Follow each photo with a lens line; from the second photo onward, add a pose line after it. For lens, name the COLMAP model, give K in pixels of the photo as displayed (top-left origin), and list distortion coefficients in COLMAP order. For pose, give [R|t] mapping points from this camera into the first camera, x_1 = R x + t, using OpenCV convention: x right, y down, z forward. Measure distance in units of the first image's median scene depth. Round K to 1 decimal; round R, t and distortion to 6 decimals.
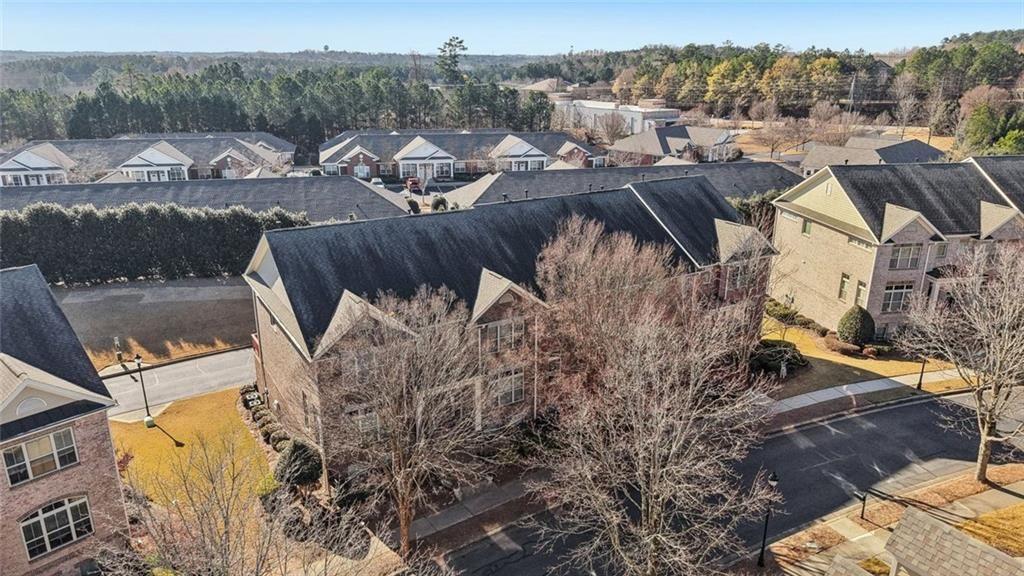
lens RADIAL K [[706.4, 0, 512.0], [0, 706.4, 288.0], [0, 0, 1]] dist [0.017432, -0.002974]
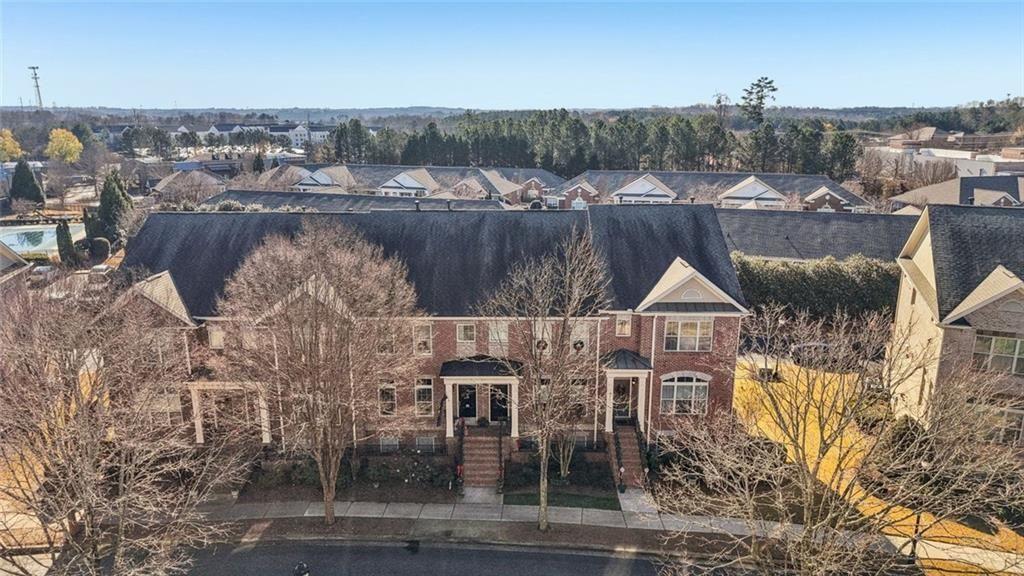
lens RADIAL K [[699.4, 0, 512.0], [0, 699.4, 288.0], [0, 0, 1]] dist [-0.001235, -0.002515]
pose [[0.850562, 0.119616, -0.512090, 0.167438], [-0.155624, 0.987424, -0.027839, -0.005574], [0.502320, 0.103373, 0.858480, 0.089430]]
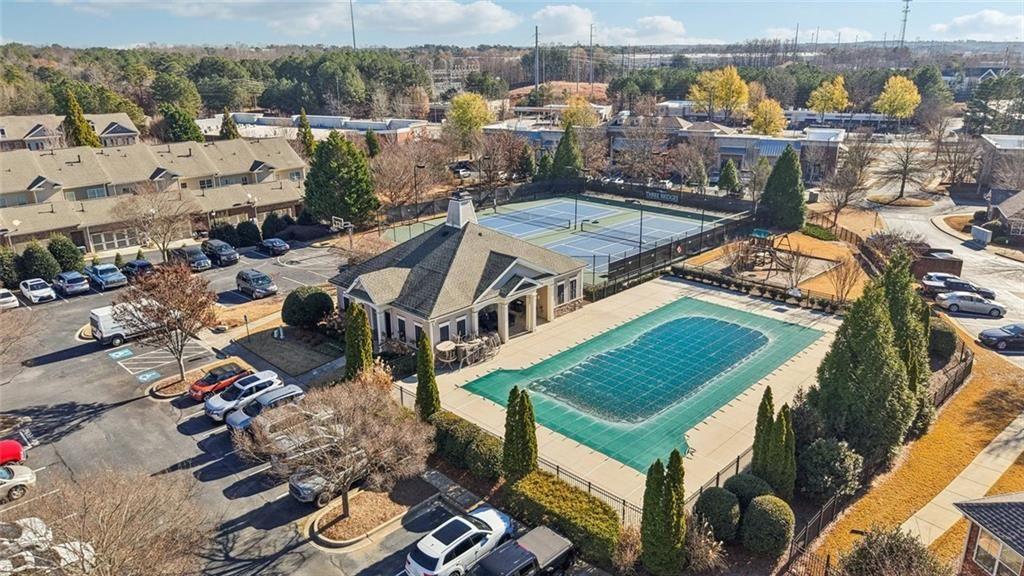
lens RADIAL K [[706.4, 0, 512.0], [0, 706.4, 288.0], [0, 0, 1]] dist [0.017432, -0.002974]
pose [[-0.045177, 0.311951, -0.949024, -0.230820], [-0.305769, 0.900081, 0.310419, -0.095045], [0.951033, 0.304206, 0.054722, 0.297772]]
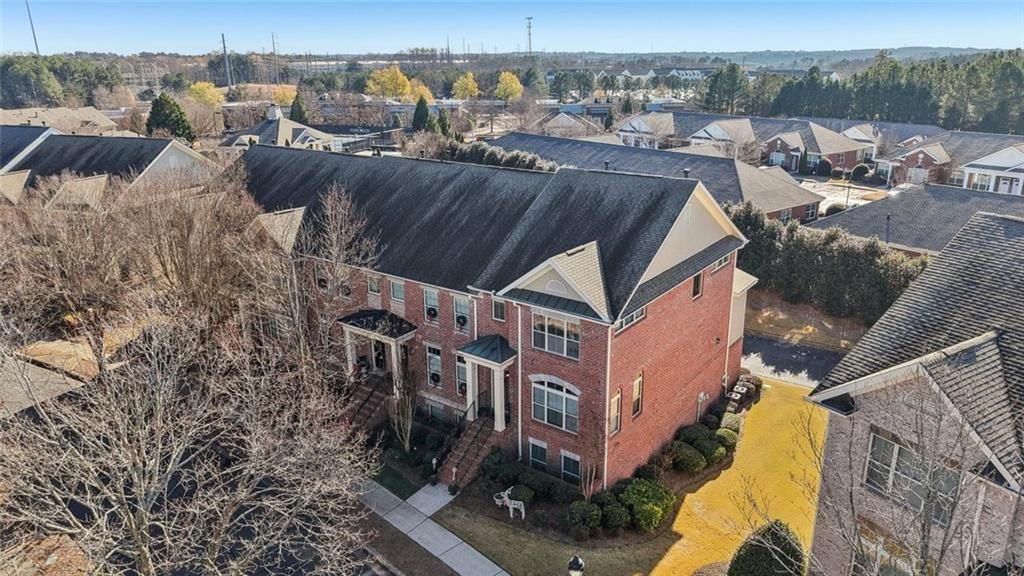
lens RADIAL K [[706.4, 0, 512.0], [0, 706.4, 288.0], [0, 0, 1]] dist [0.017432, -0.002974]
pose [[0.379361, 0.276519, -0.882963, 0.254514], [-0.277656, 0.944338, 0.176446, -0.044736], [0.882606, 0.178223, 0.435022, 0.210218]]
